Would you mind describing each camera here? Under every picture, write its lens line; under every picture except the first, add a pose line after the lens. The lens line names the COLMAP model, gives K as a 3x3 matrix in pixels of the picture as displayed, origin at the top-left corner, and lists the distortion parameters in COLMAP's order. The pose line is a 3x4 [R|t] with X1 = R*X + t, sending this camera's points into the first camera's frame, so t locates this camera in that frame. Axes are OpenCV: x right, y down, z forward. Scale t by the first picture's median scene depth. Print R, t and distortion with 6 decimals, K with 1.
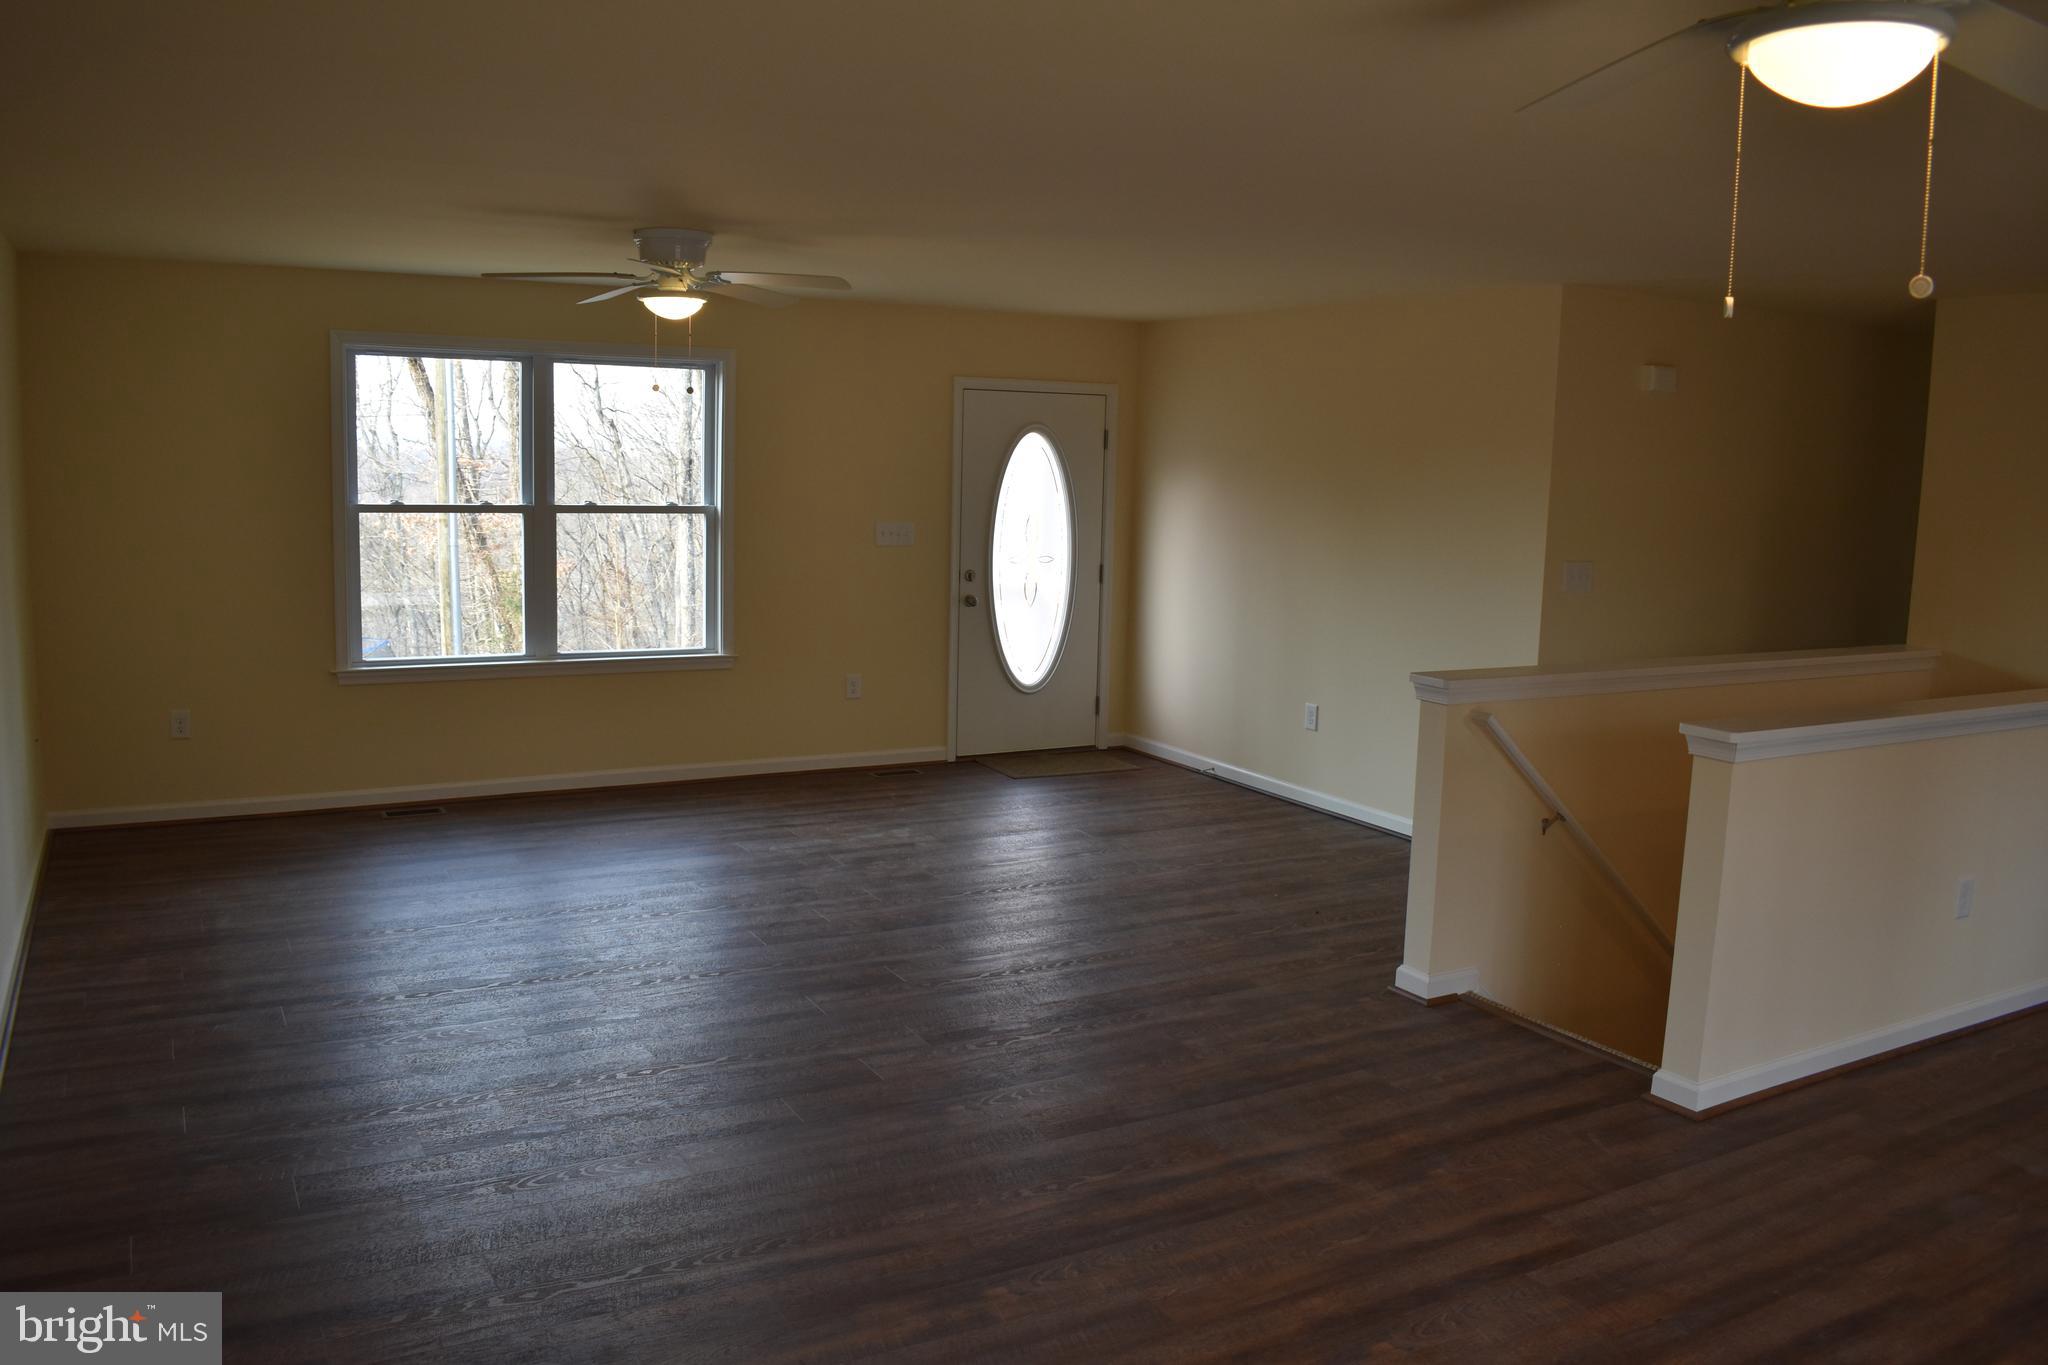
lens RADIAL K [[1594.9, 0, 1024.0], [0, 1594.9, 682.5], [0, 0, 1]] dist [-0.079198, 0.008021]
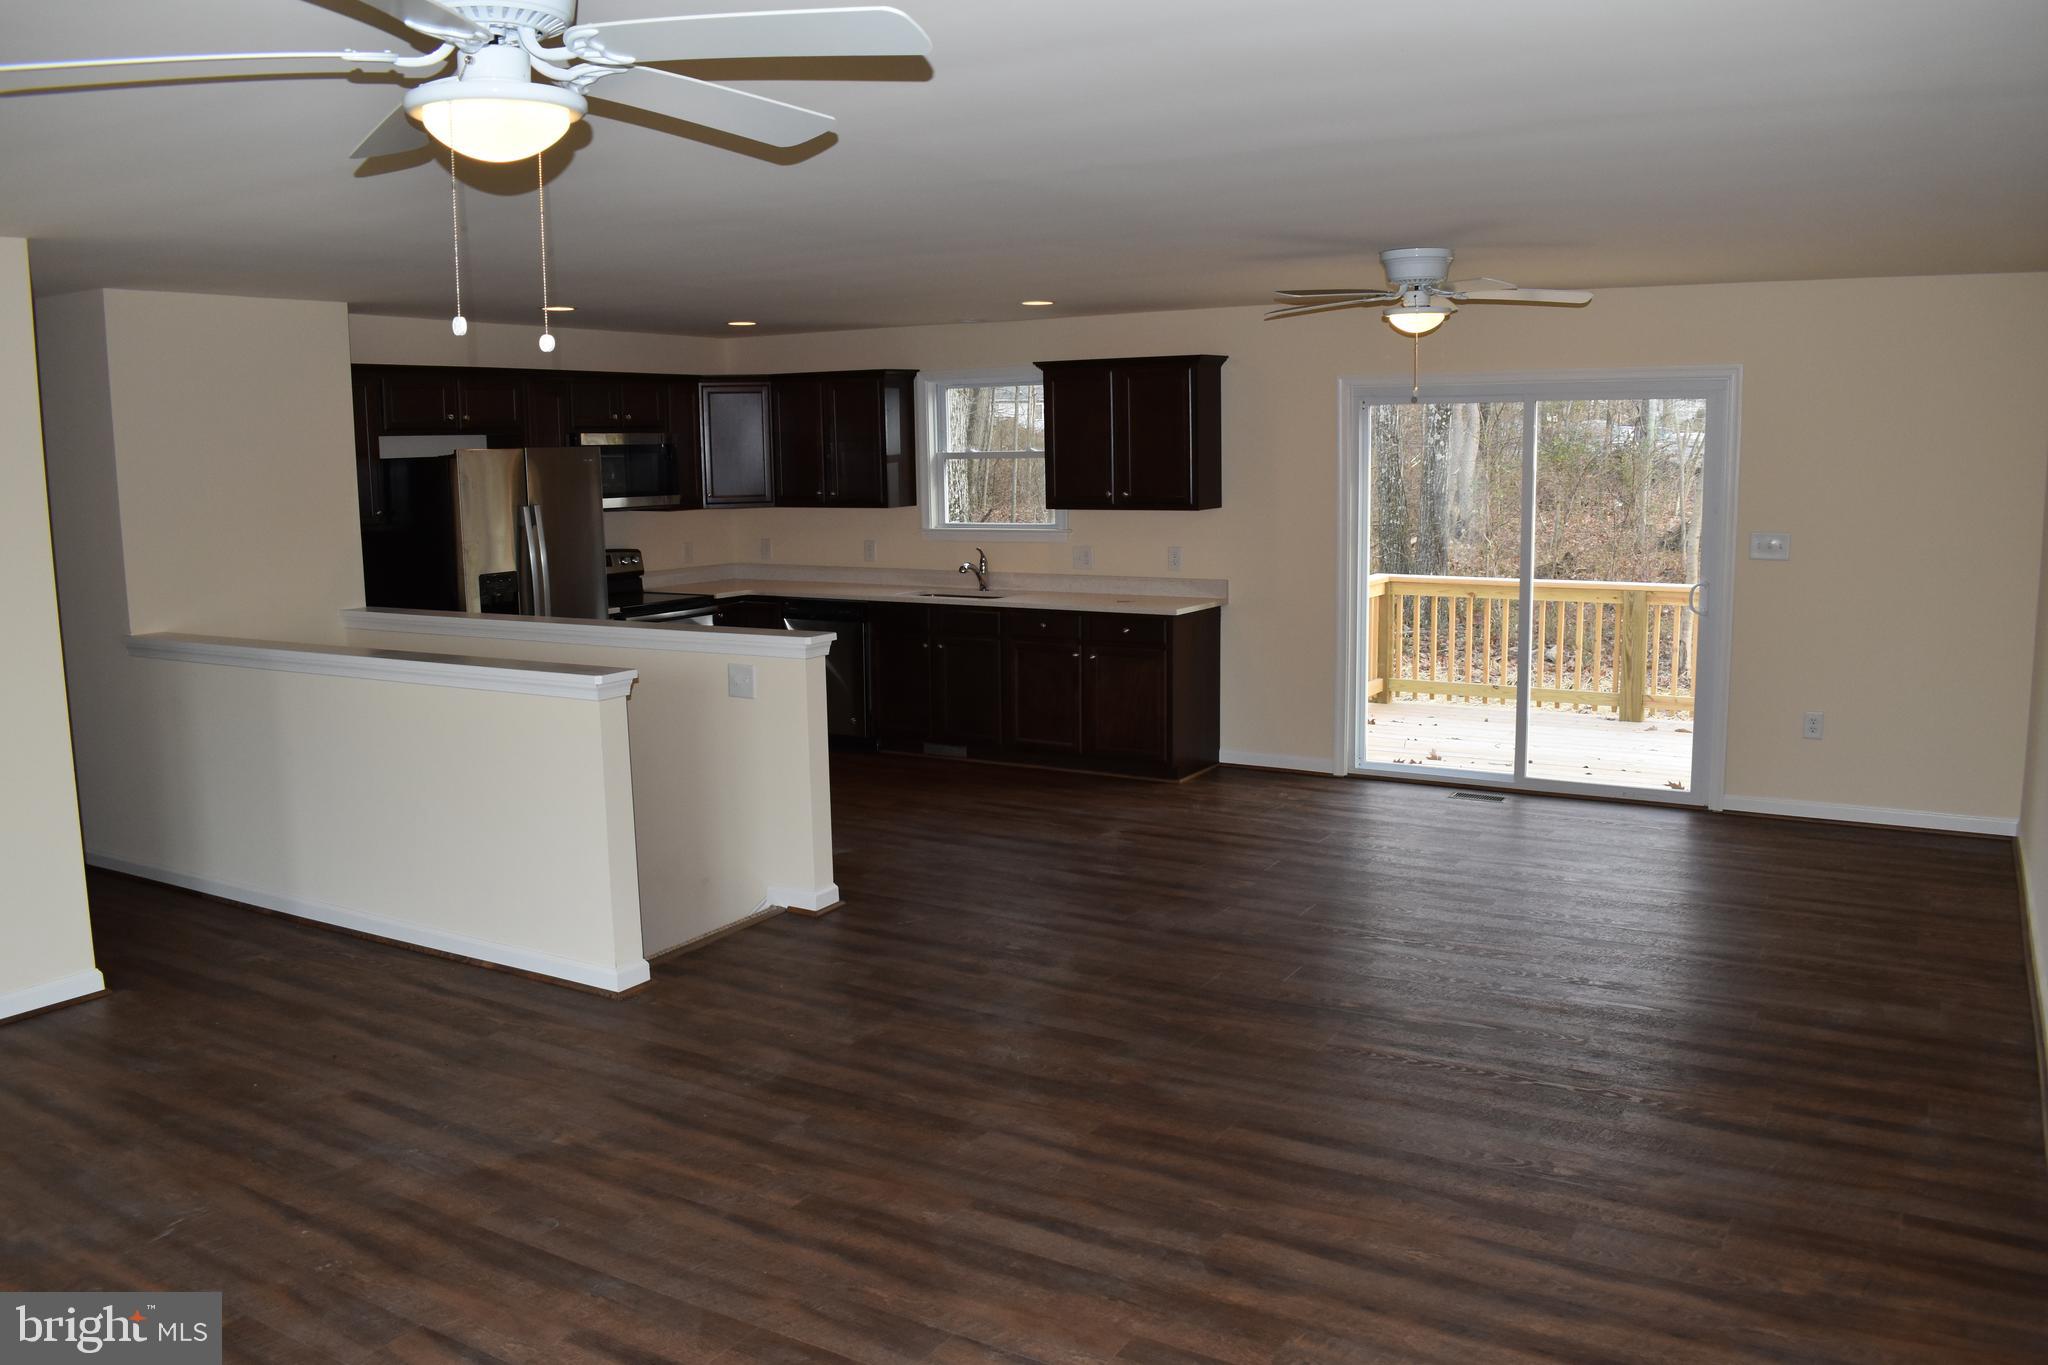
lens RADIAL K [[1594.9, 0, 1024.0], [0, 1594.9, 682.5], [0, 0, 1]] dist [-0.079198, 0.008021]
pose [[-0.498580, -0.145821, 0.854491, -0.910200], [0.120139, 0.964612, 0.234713, -0.252172], [-0.858478, 0.219681, -0.463417, 1.548626]]
